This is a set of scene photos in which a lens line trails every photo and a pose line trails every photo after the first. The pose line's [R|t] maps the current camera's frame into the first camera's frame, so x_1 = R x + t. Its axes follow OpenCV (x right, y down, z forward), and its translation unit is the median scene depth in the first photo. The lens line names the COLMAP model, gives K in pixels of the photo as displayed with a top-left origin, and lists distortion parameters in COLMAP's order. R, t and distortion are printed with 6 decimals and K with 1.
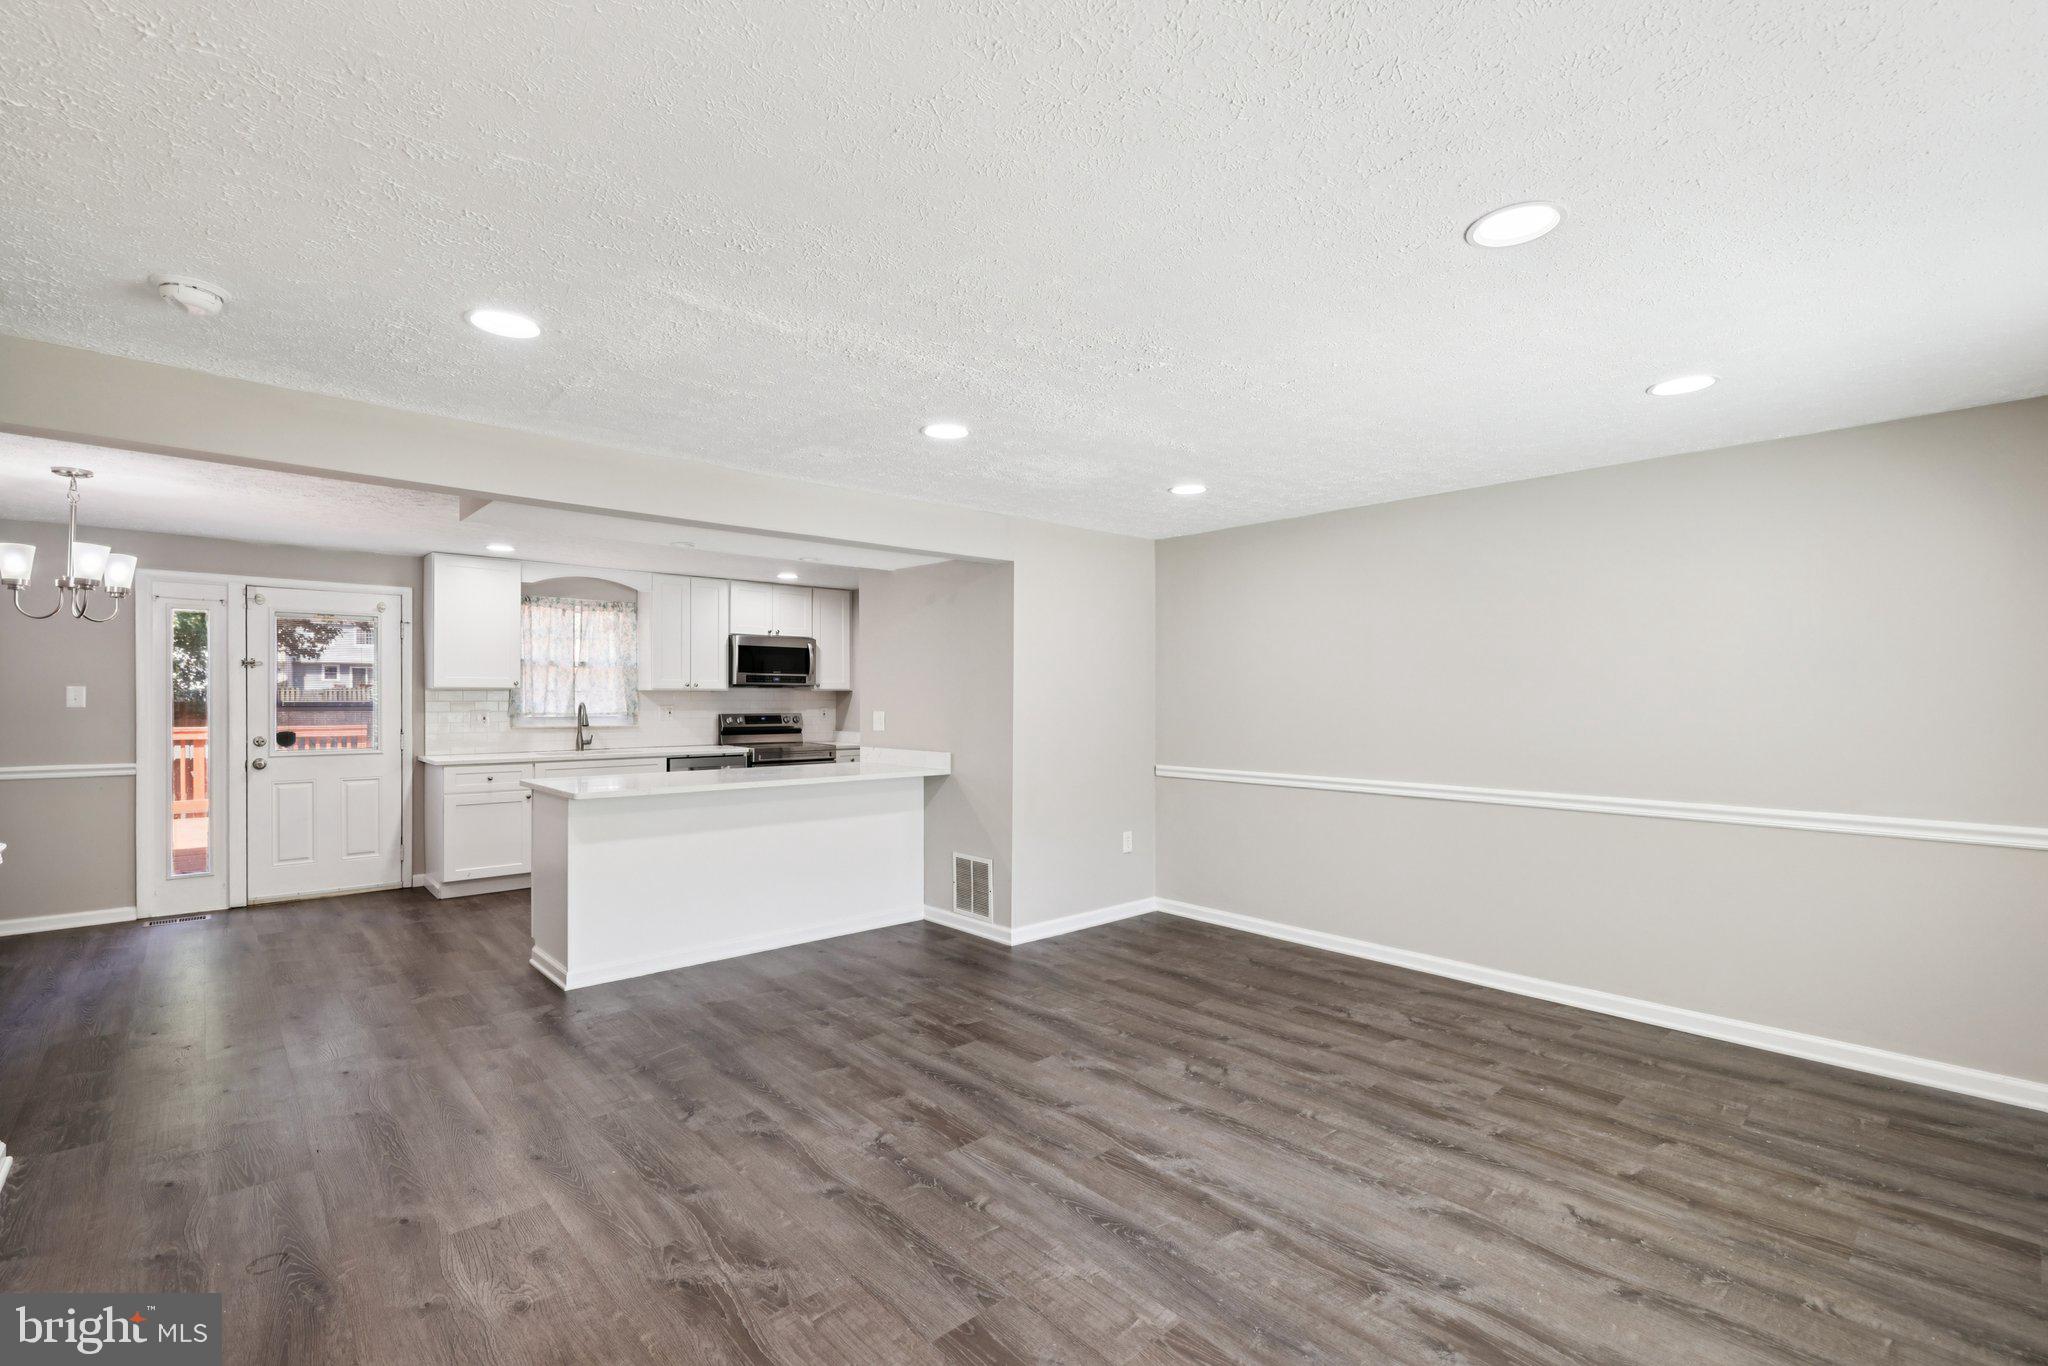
lens RADIAL K [[890.7, 0, 1010.8], [0, 890.7, 704.4], [0, 0, 1]] dist [0.001906, -0.001071]
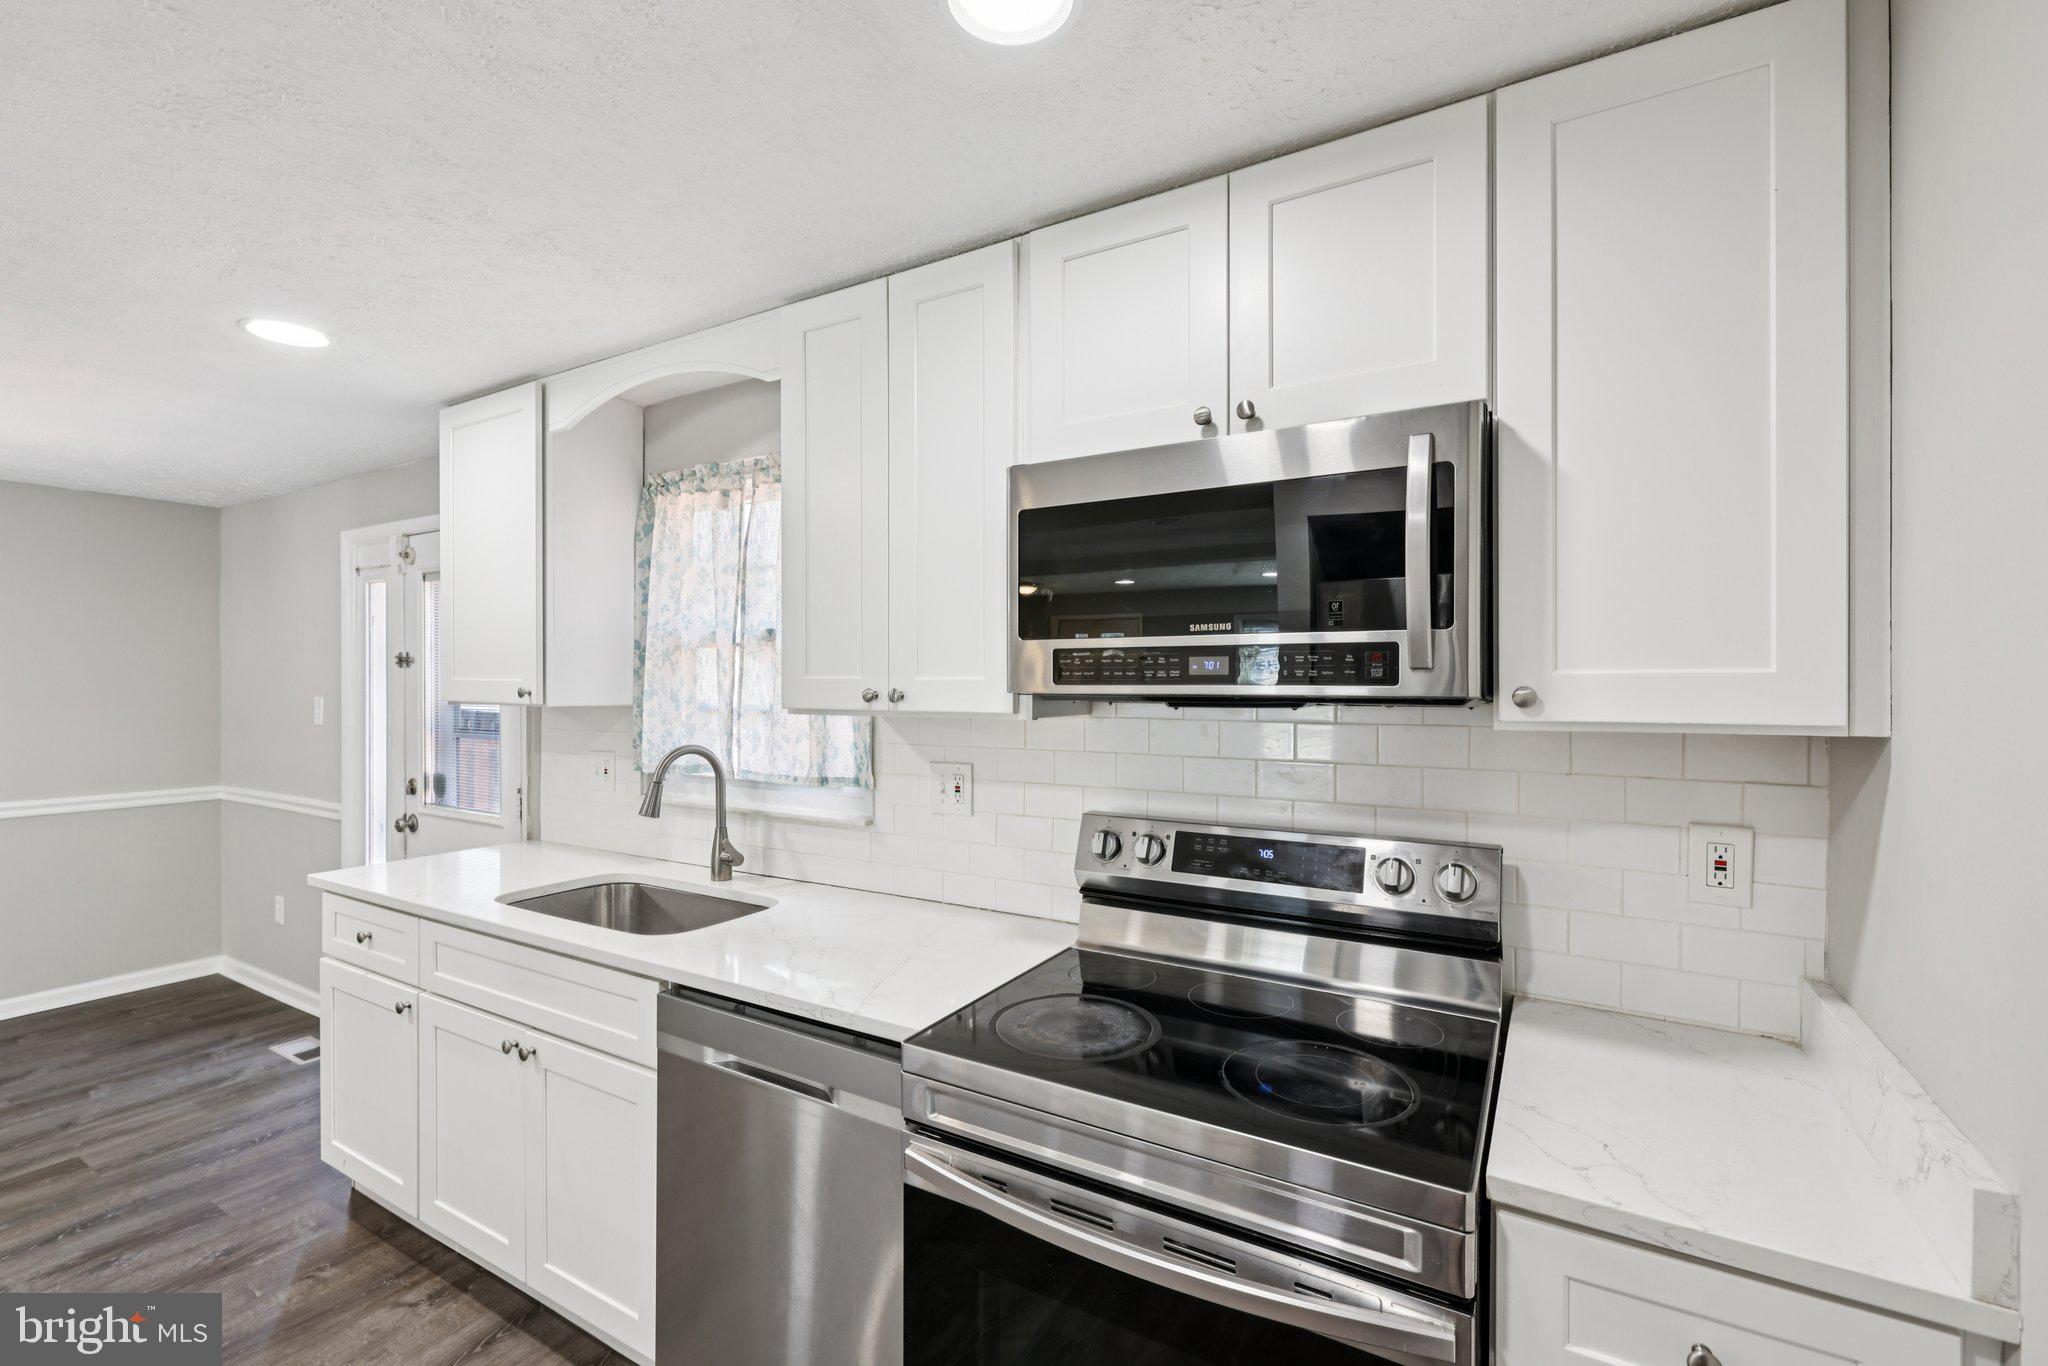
lens RADIAL K [[890.7, 0, 1025.0], [0, 890.7, 681.3], [0, 0, 1]] dist [0.001906, -0.001071]
pose [[0.290910, 0.001335, -0.956750, -0.109224], [-0.006864, 0.999976, -0.000691, -0.028045], [0.956726, 0.006768, 0.290912, 1.029177]]
